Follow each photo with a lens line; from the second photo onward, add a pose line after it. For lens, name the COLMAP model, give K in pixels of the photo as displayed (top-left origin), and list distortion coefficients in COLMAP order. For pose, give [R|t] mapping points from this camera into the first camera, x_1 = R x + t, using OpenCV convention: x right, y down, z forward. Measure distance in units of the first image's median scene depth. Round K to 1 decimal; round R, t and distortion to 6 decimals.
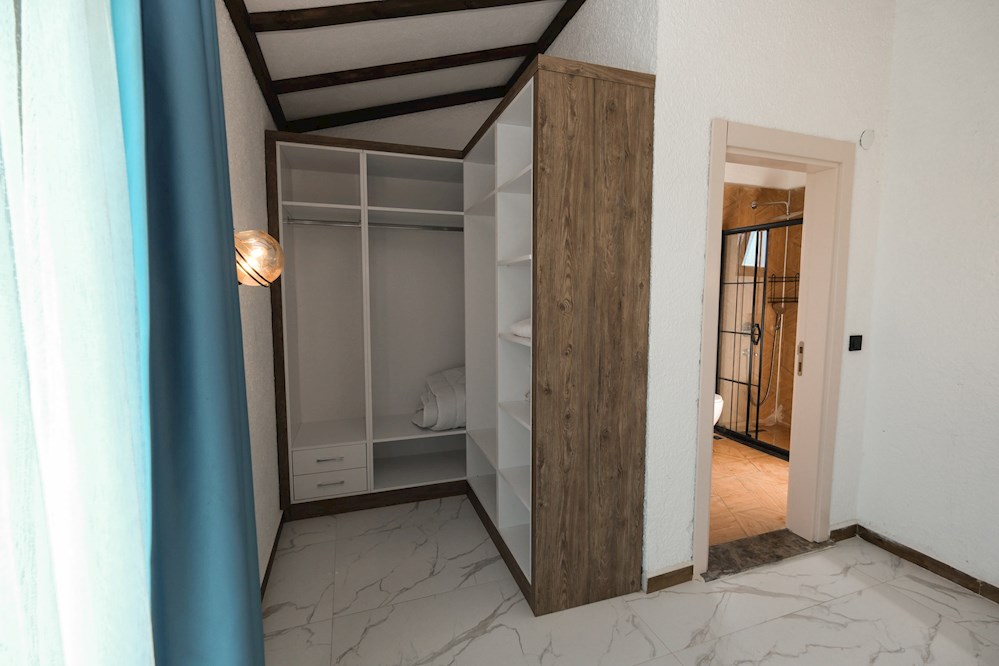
lens RADIAL K [[435.0, 0, 495.4], [0, 435.0, 335.6], [0, 0, 1]] dist [-0.002970, -0.000565]
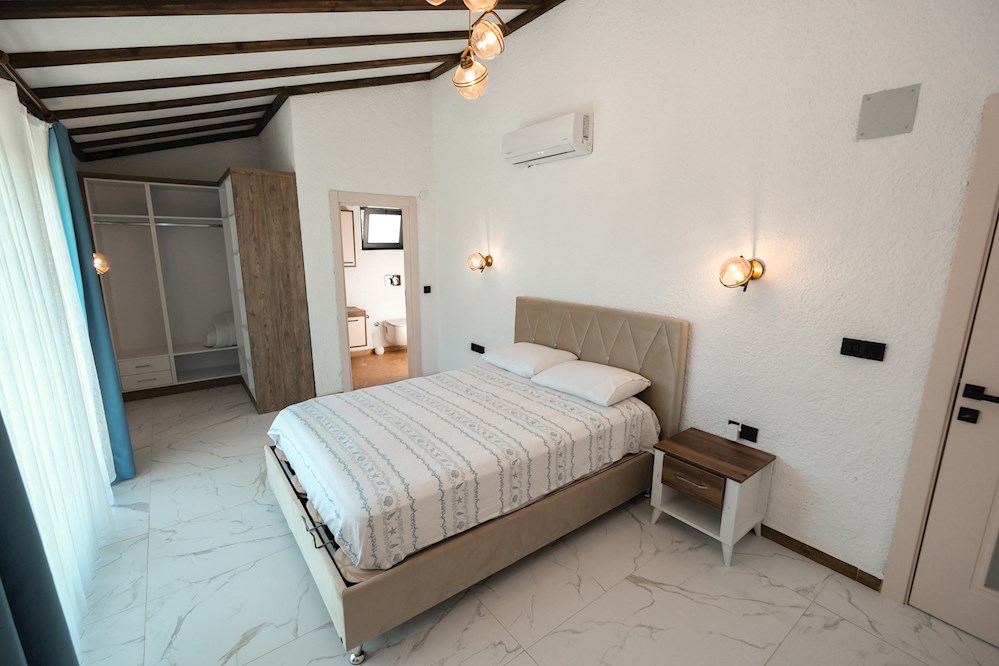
lens RADIAL K [[435.0, 0, 495.4], [0, 435.0, 335.6], [0, 0, 1]] dist [-0.002970, -0.000565]
pose [[0.948709, -0.059798, 0.310443, 0.581043], [0.026147, 0.993426, 0.111451, 0.015832], [-0.315067, -0.097617, 0.944036, -1.479731]]
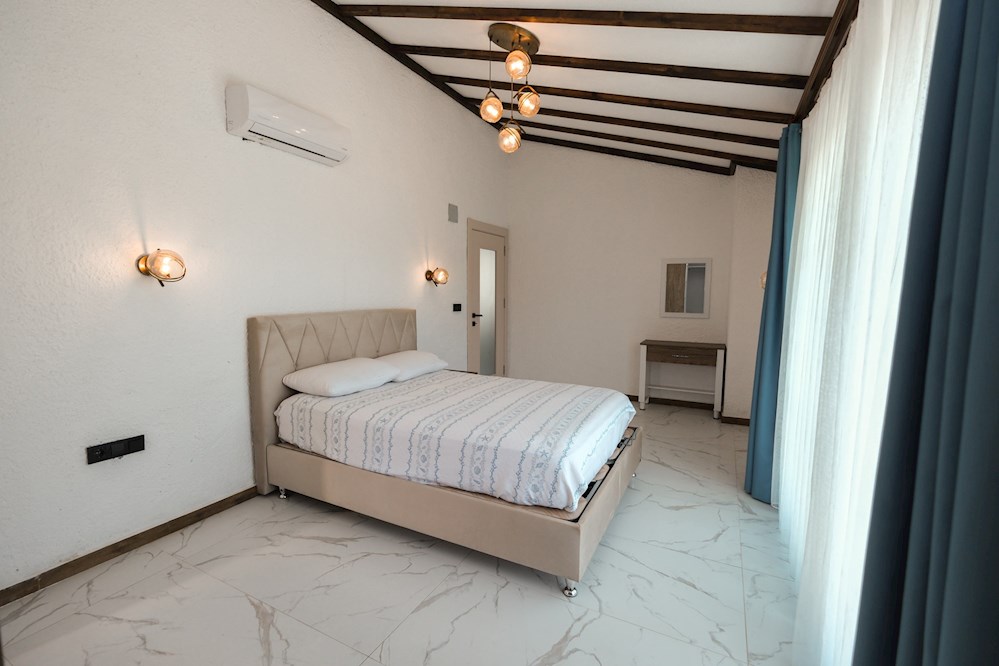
lens RADIAL K [[435.0, 0, 495.4], [0, 435.0, 335.6], [0, 0, 1]] dist [-0.002970, -0.000565]
pose [[-0.691391, -0.075084, 0.718569, -0.663044], [0.067448, 0.983534, 0.167668, -0.101716], [-0.719326, 0.164390, -0.674942, 1.960612]]
